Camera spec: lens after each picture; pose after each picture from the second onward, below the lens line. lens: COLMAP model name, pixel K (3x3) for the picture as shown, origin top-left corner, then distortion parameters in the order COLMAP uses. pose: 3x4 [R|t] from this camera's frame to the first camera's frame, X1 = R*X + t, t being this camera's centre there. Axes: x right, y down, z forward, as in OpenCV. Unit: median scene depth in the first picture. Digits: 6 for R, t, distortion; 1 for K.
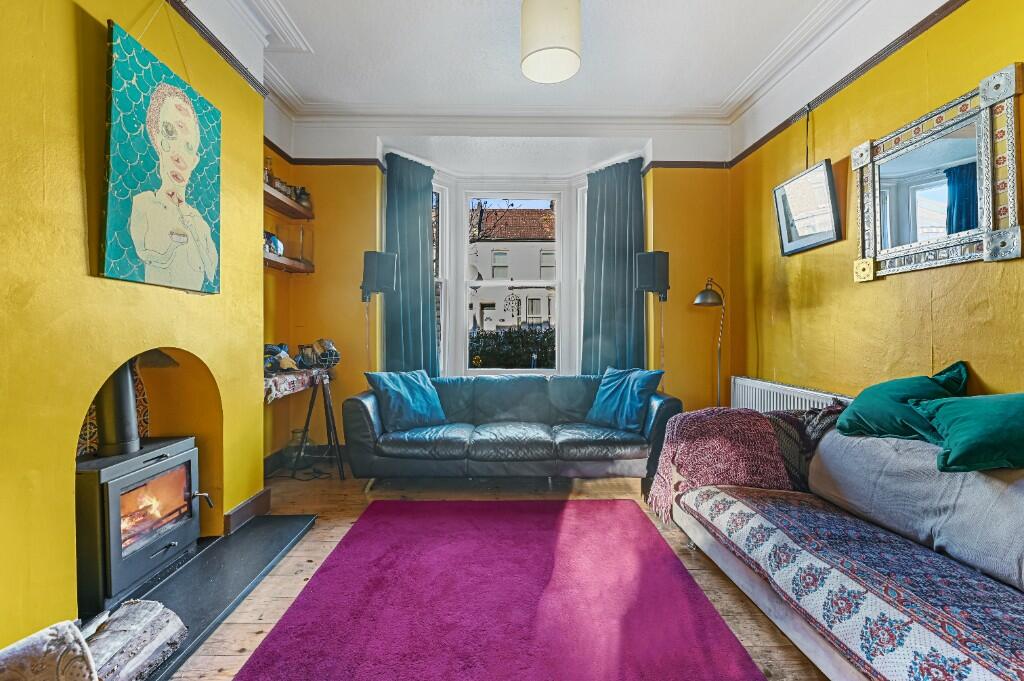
lens RADIAL K [[420.1, 0, 510.4], [0, 420.1, 349.0], [0, 0, 1]] dist [-0.002014, -0.000180]
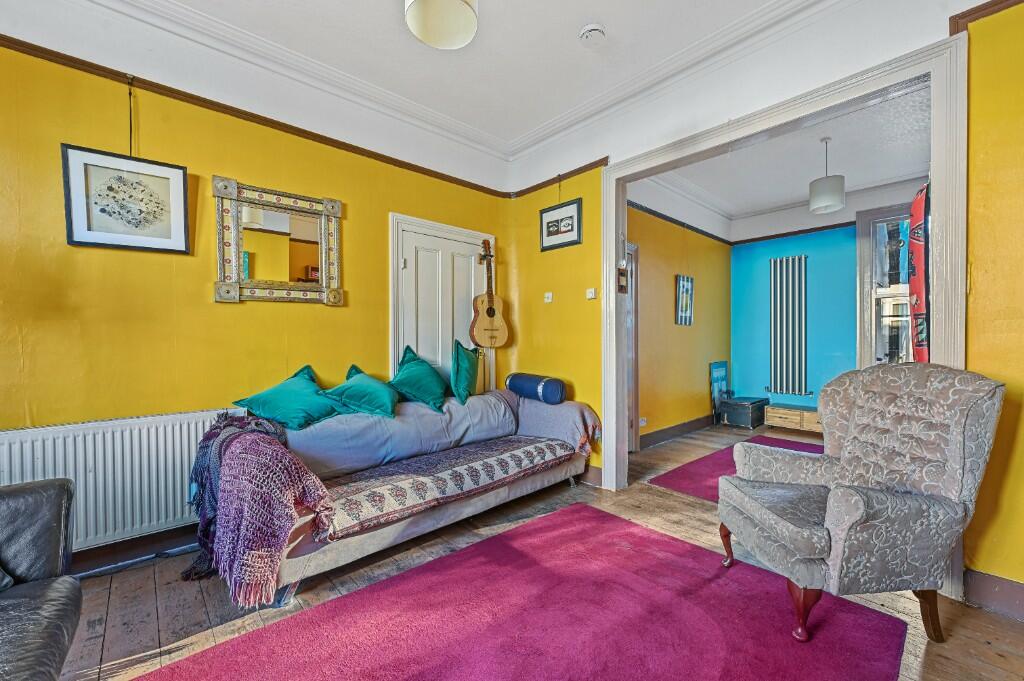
lens RADIAL K [[420.1, 0, 510.4], [0, 420.1, 349.0], [0, 0, 1]] dist [-0.002014, -0.000180]
pose [[-0.652599, -0.007421, 0.757668, -0.444474], [0.037754, 0.998391, 0.042298, -0.052081], [-0.756763, 0.056209, -0.651269, 1.069254]]
